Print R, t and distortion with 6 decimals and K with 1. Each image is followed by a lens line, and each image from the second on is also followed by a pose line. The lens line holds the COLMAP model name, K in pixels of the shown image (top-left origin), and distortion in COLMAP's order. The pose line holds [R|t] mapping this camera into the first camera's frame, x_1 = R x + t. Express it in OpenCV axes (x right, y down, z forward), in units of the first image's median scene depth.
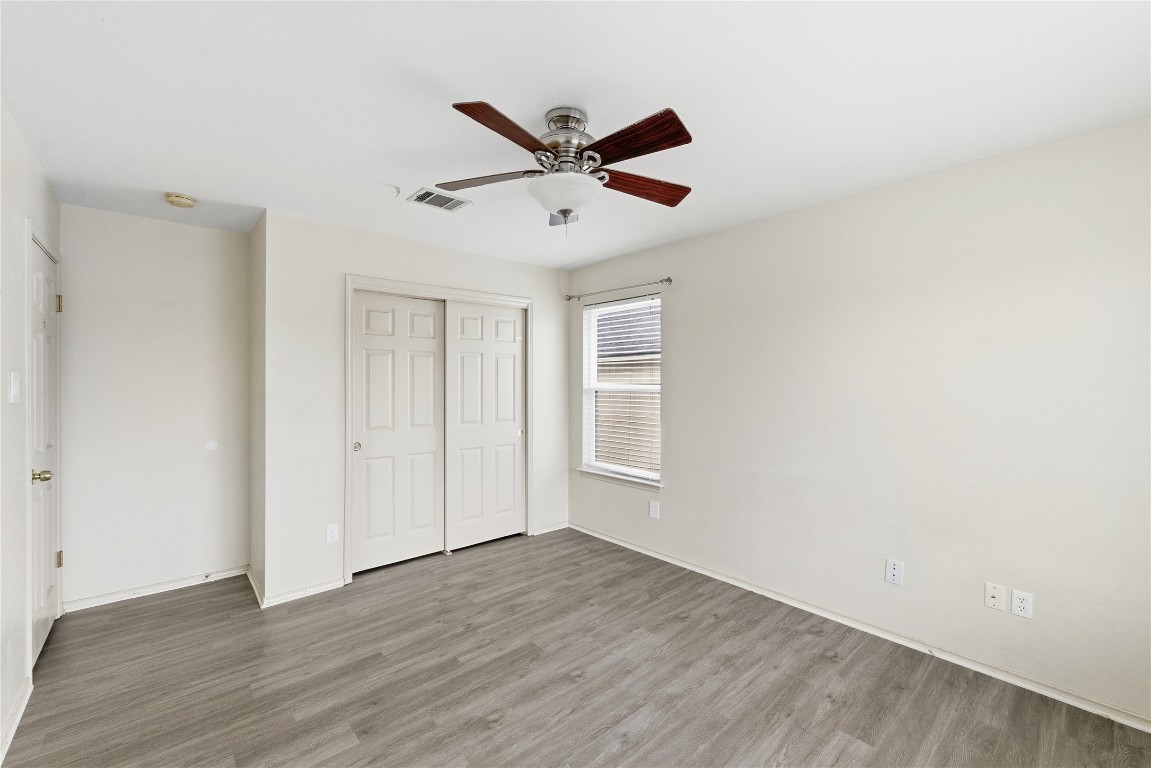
lens RADIAL K [[461.2, 0, 578.3], [0, 461.2, 385.6], [0, 0, 1]] dist [-0.000710, -0.000080]
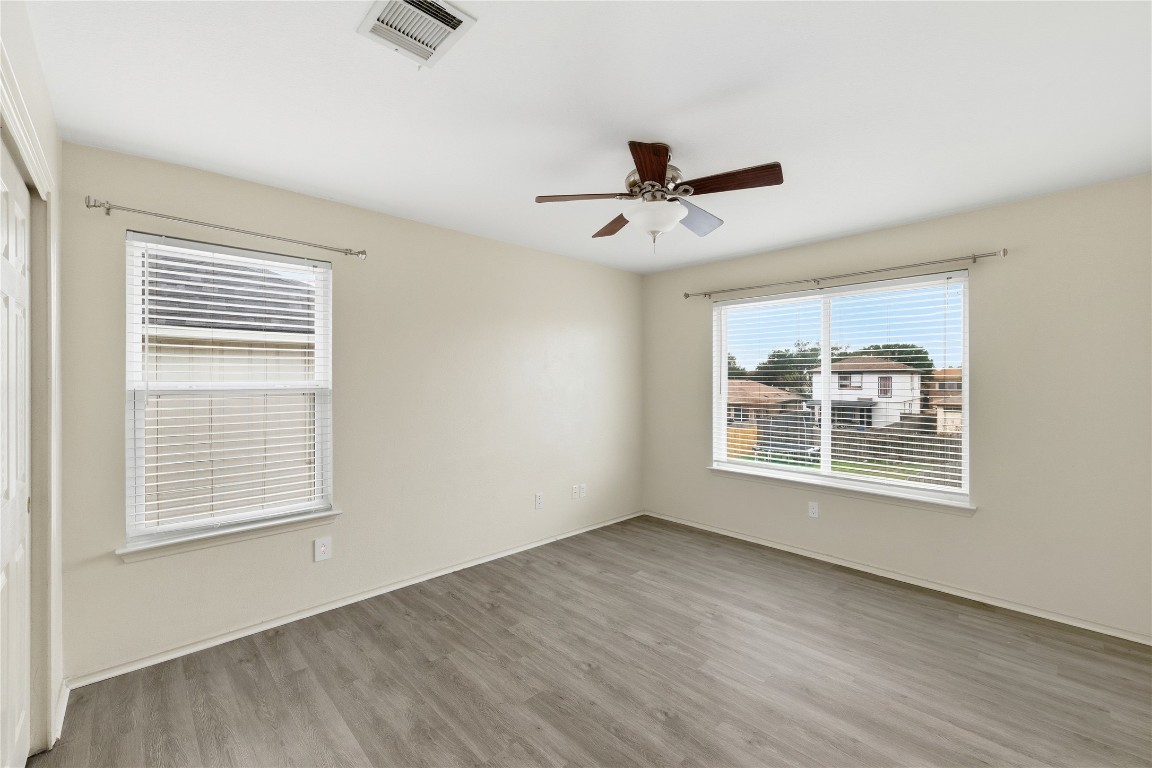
lens RADIAL K [[461.6, 0, 582.3], [0, 461.6, 377.8], [0, 0, 1]] dist [-0.000710, -0.000080]
pose [[-0.004827, -0.000008, 0.999988, -0.807377], [0.009021, 0.999959, 0.000051, -0.005226], [-0.999948, 0.009021, -0.004827, 0.802588]]
